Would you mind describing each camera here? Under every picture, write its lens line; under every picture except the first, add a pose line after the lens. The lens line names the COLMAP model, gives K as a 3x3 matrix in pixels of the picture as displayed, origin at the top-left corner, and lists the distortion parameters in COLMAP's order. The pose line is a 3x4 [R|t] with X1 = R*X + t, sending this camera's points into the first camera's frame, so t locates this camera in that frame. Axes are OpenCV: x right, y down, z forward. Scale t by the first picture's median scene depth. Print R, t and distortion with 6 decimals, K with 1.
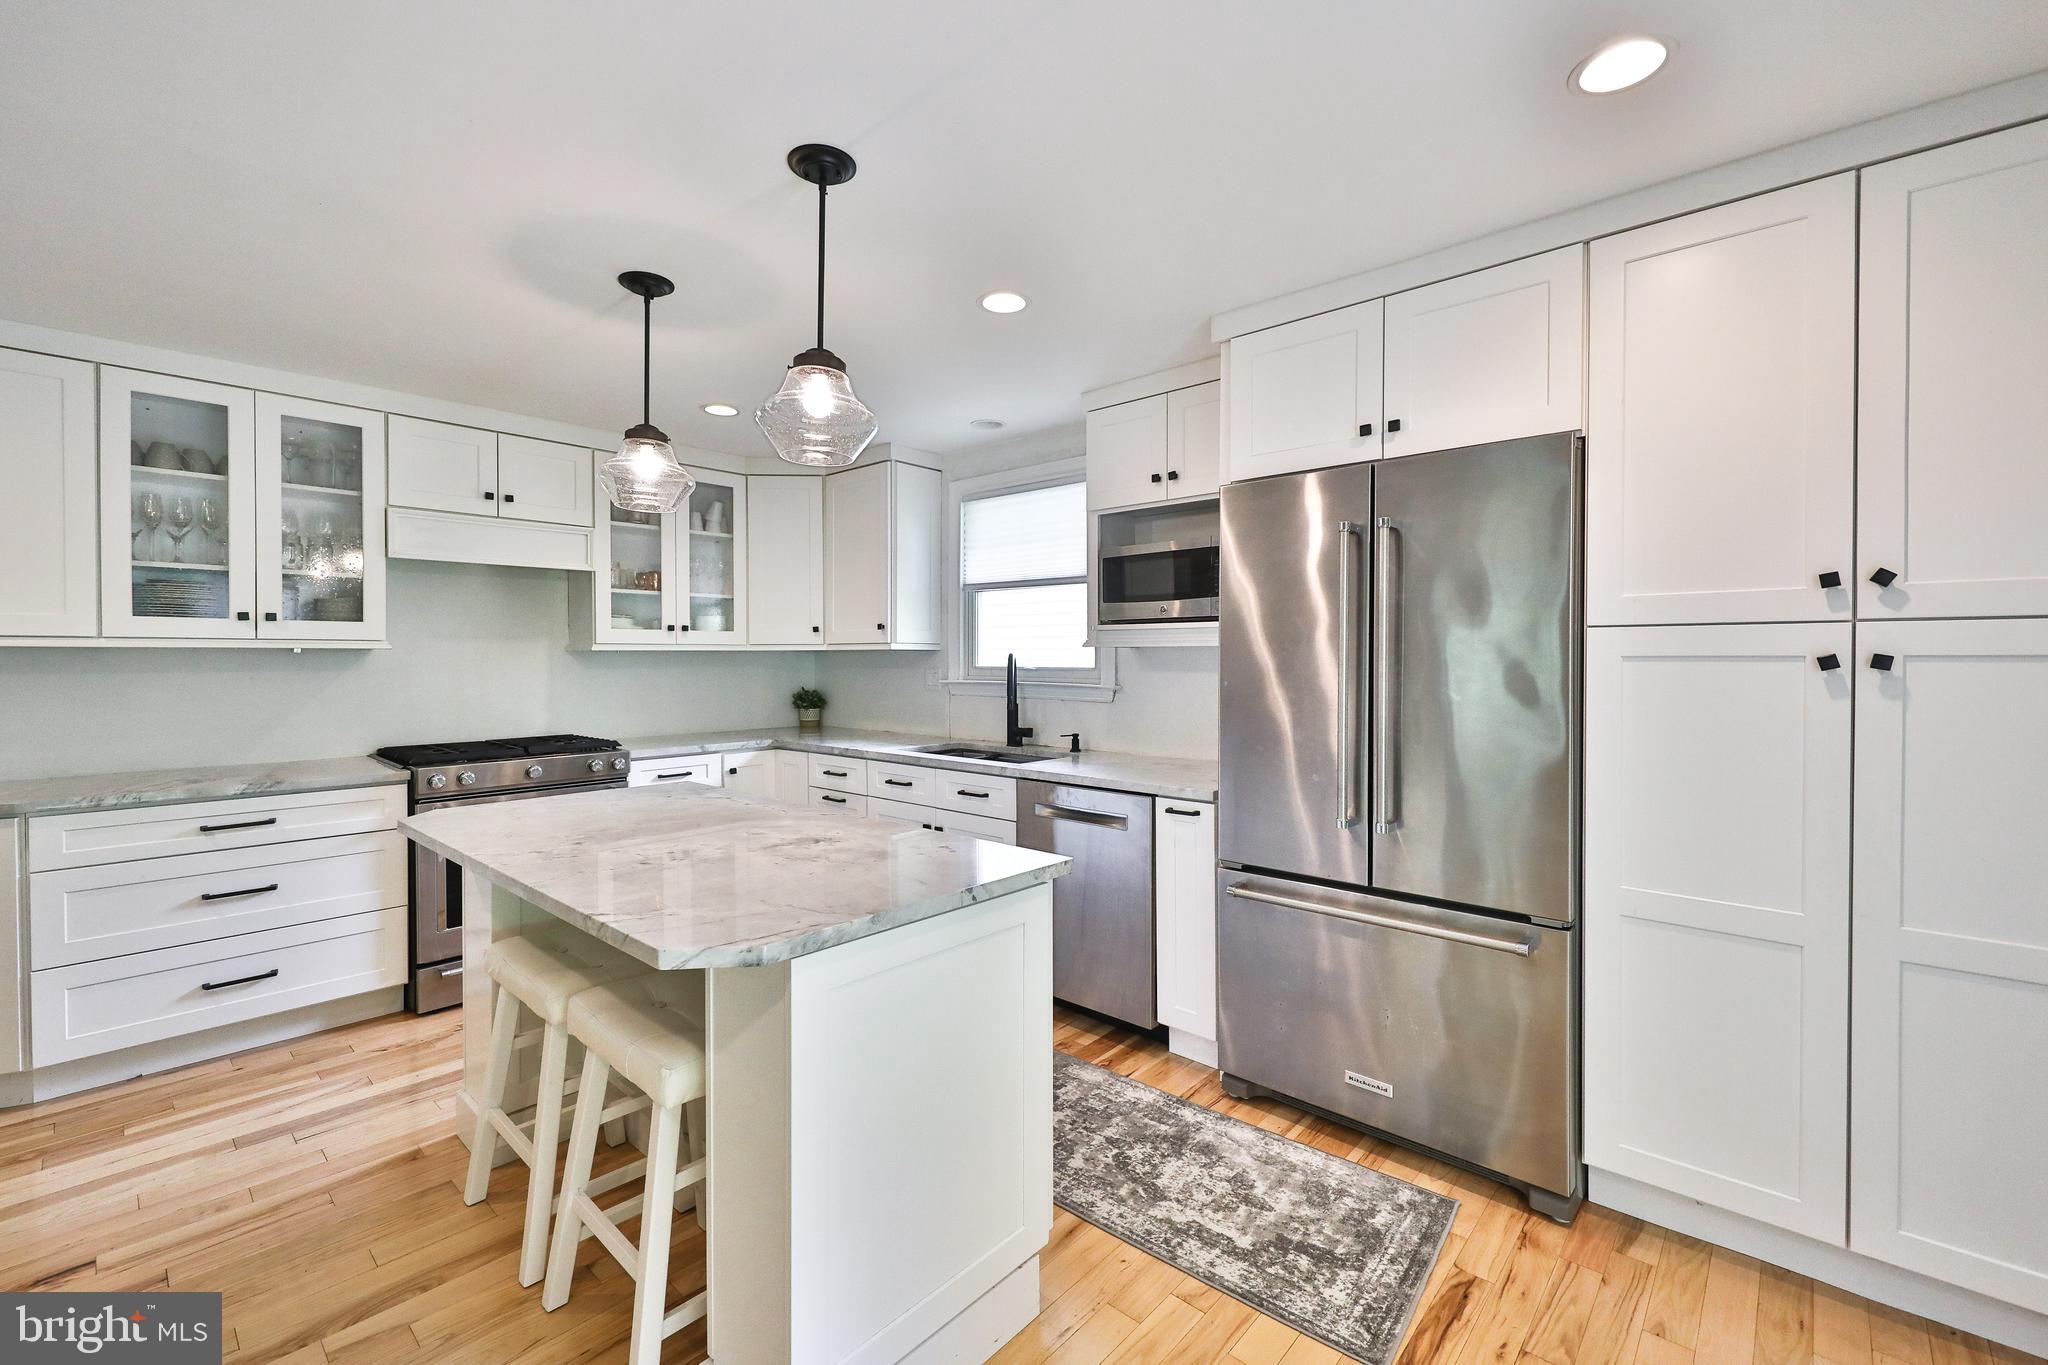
lens RADIAL K [[853.9, 0, 1031.6], [0, 853.9, 668.3], [0, 0, 1]] dist [0.005949, -0.003997]
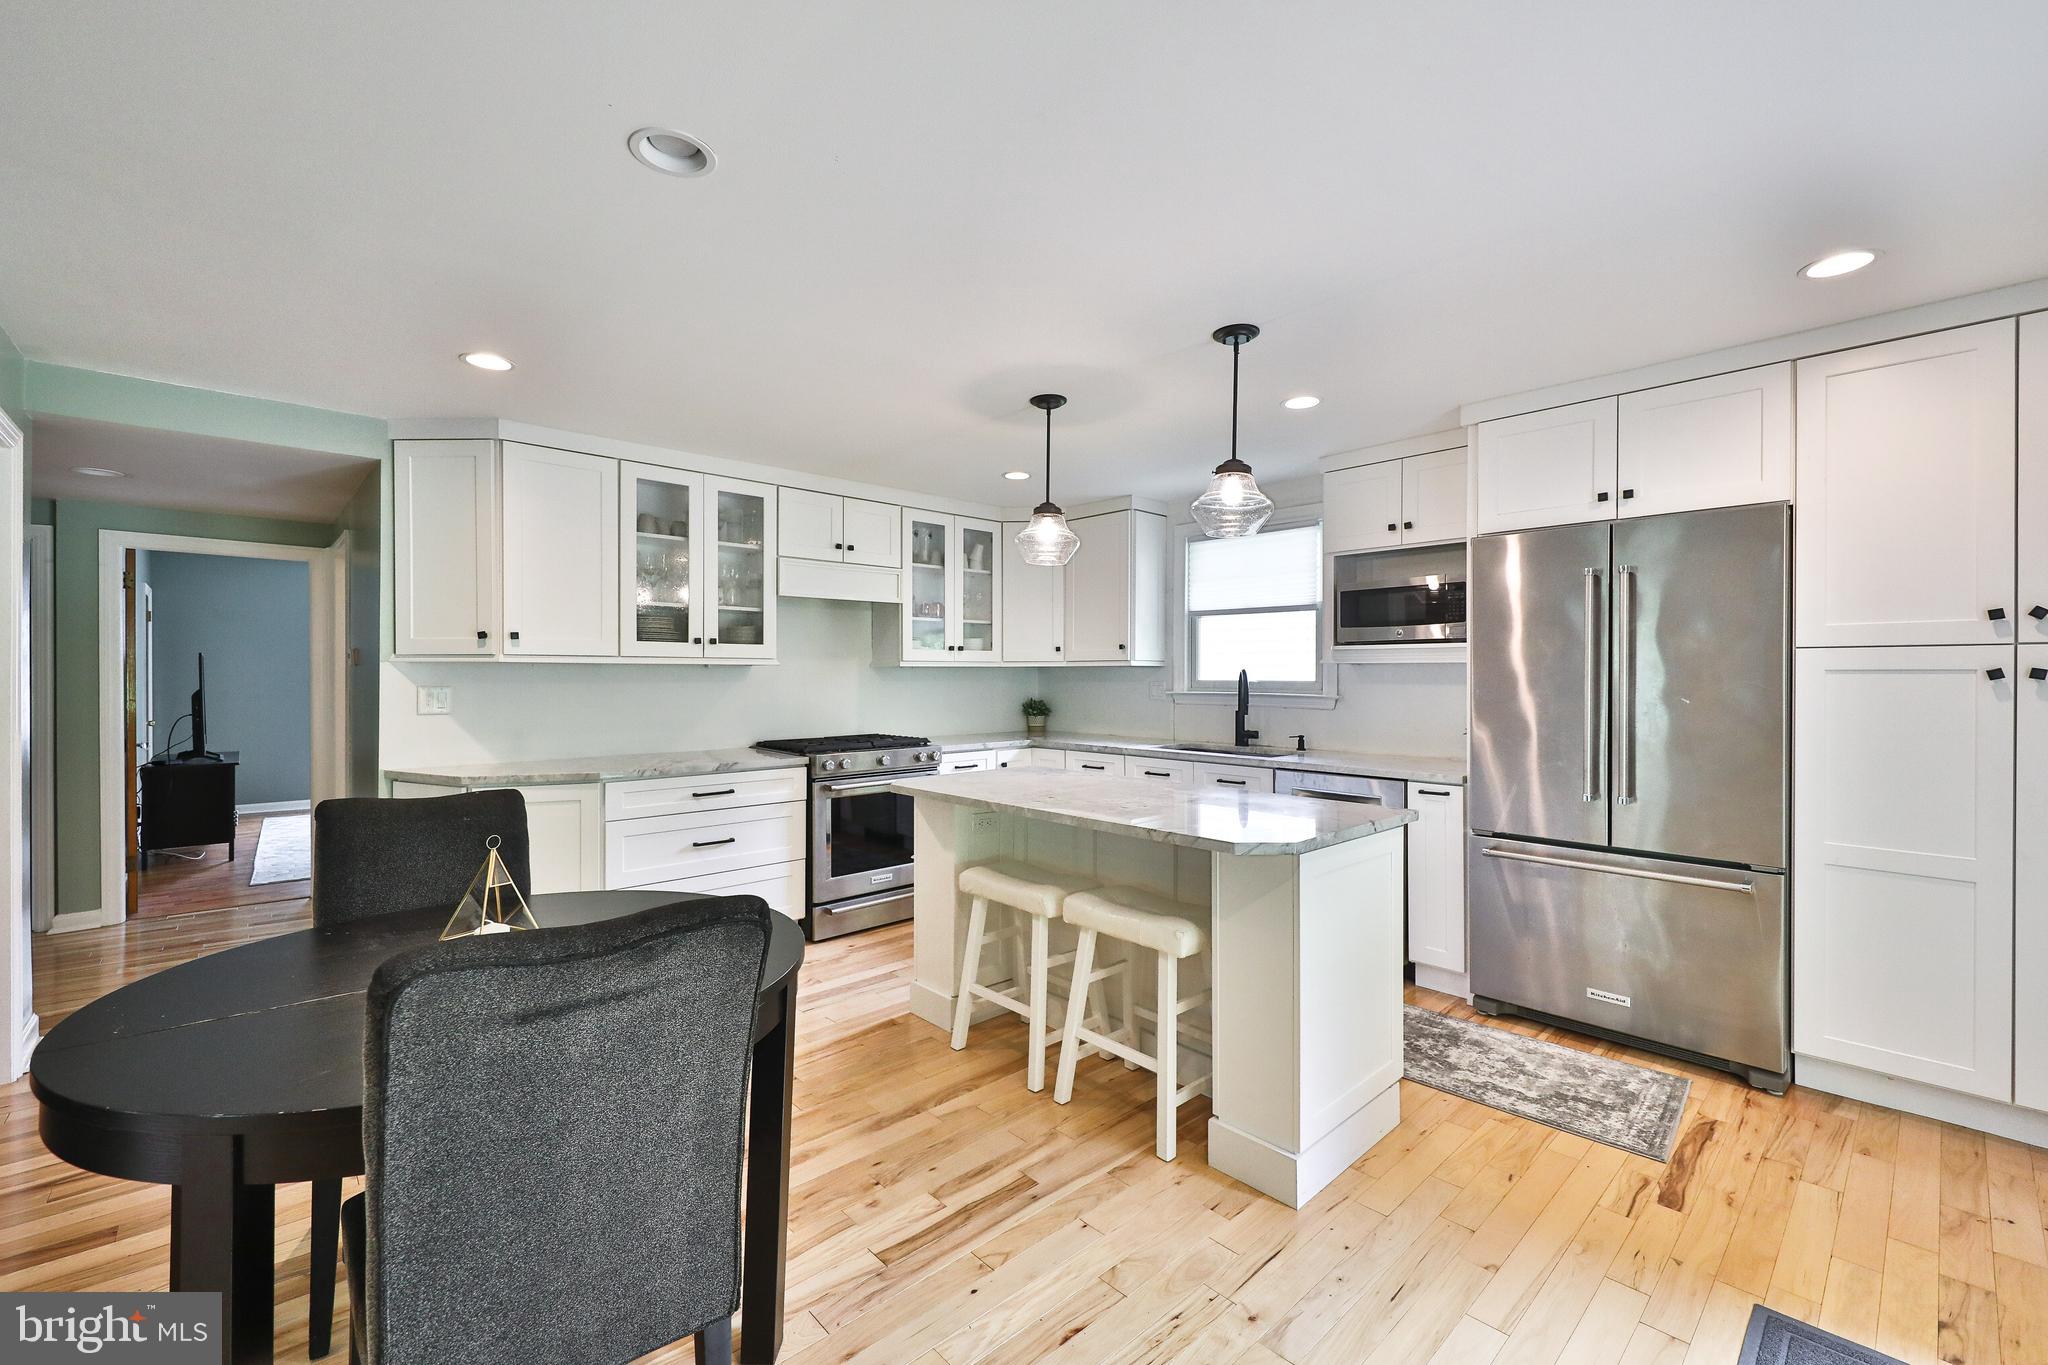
lens RADIAL K [[853.9, 0, 1018.0], [0, 853.9, 679.7], [0, 0, 1]] dist [0.005949, -0.003997]
pose [[0.995668, 0.001723, -0.092968, -0.358743], [-0.002343, 0.999976, -0.006566, 0.010429], [0.092954, 0.006755, 0.995647, -0.364177]]
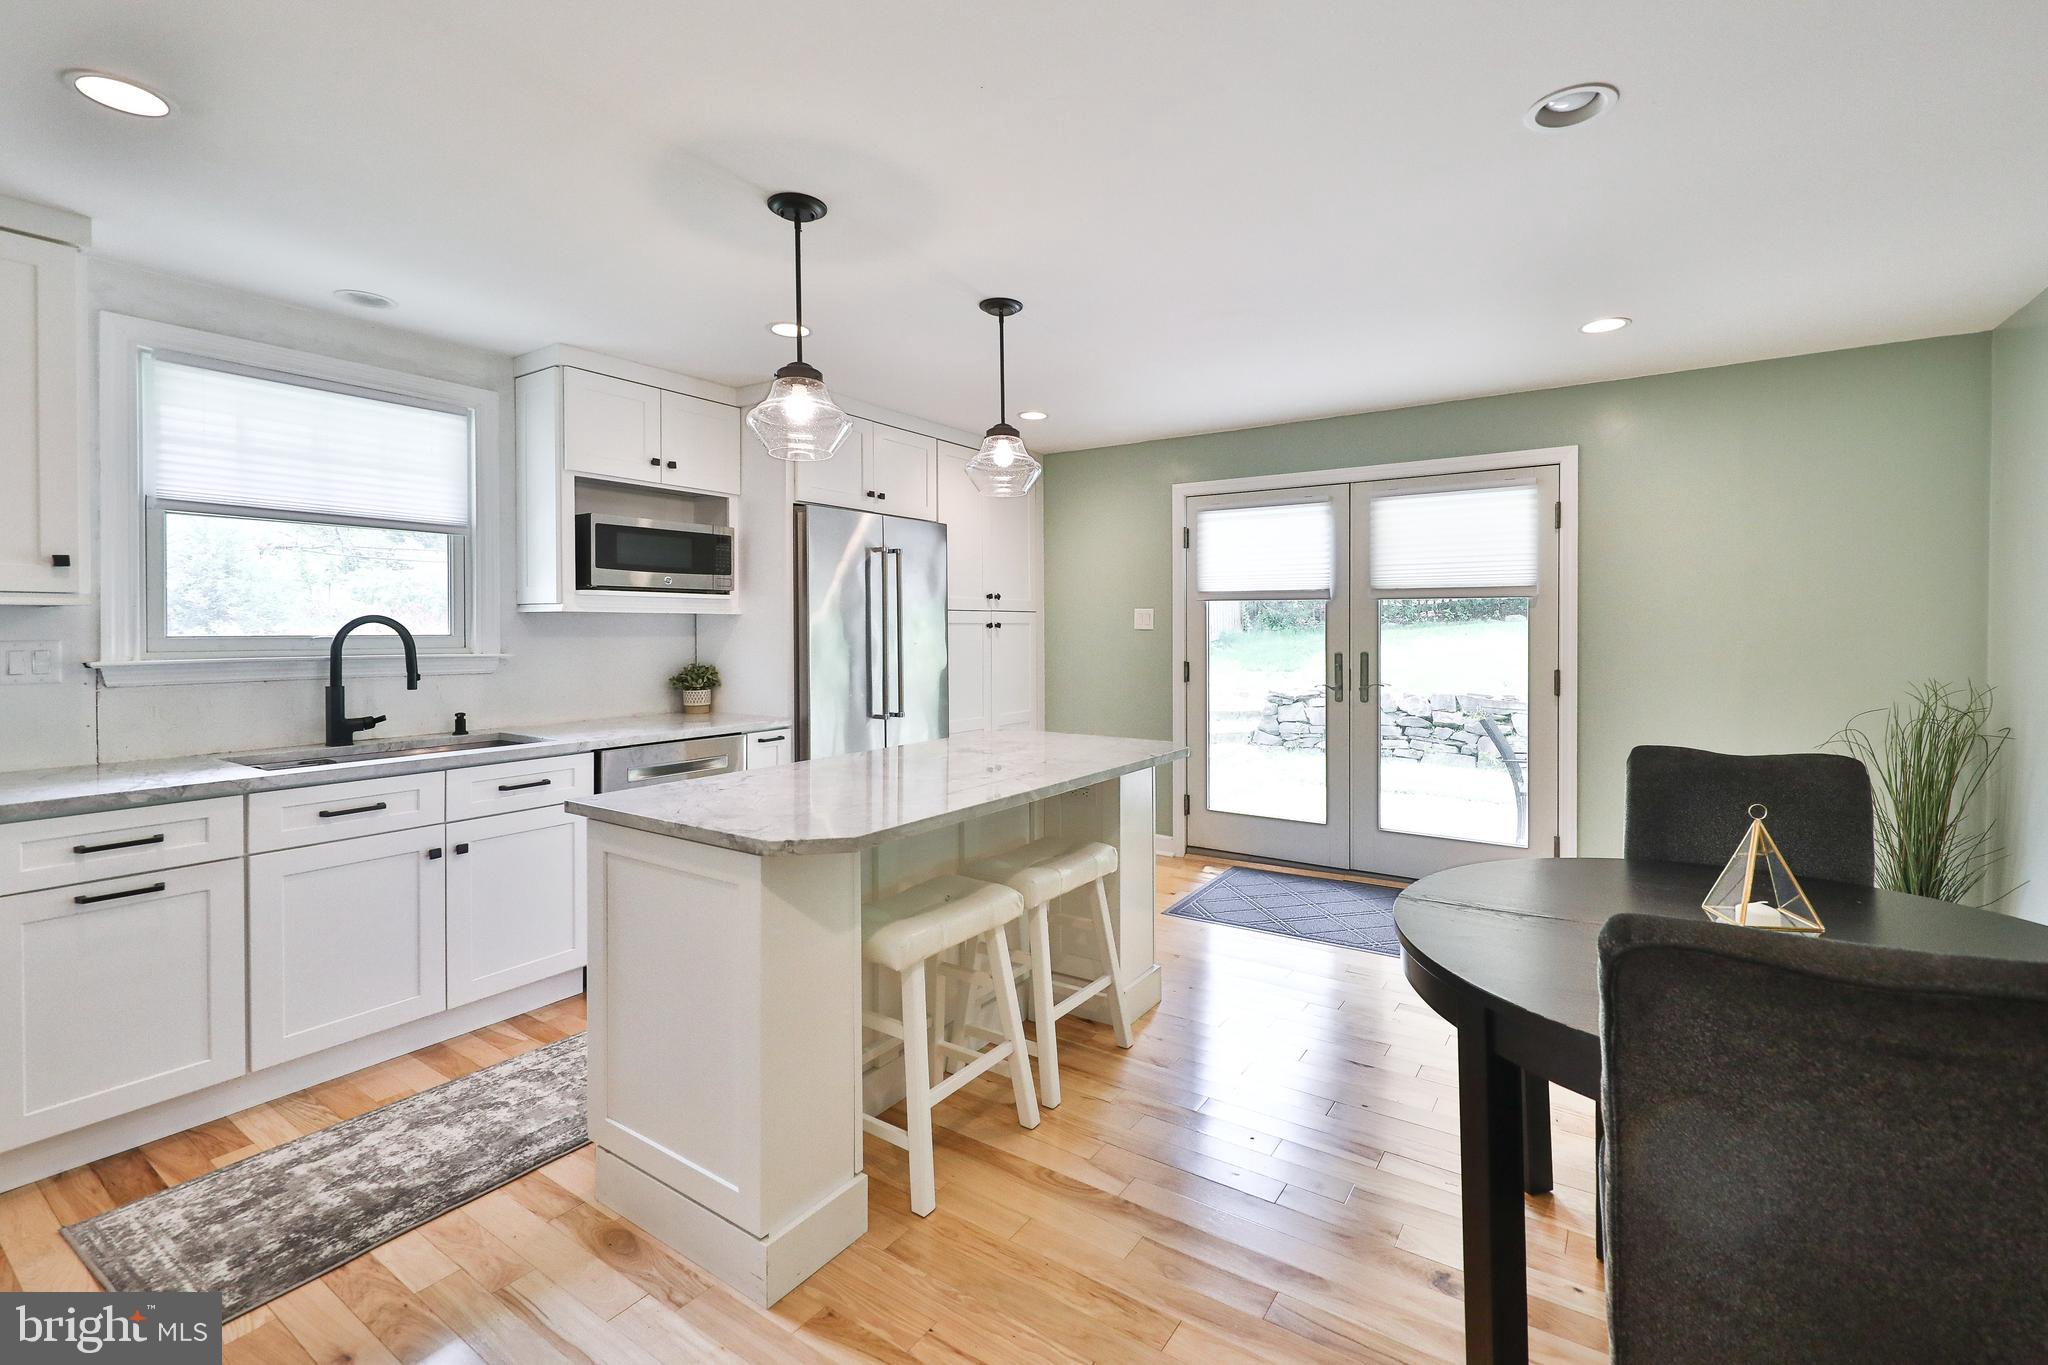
lens RADIAL K [[853.9, 0, 1070.8], [0, 853.9, 634.4], [0, 0, 1]] dist [0.005949, -0.003997]
pose [[-0.164391, -0.008246, 0.986361, -1.342557], [0.013080, 0.999859, 0.010539, -0.002201], [-0.986308, 0.014634, -0.164260, 0.836228]]
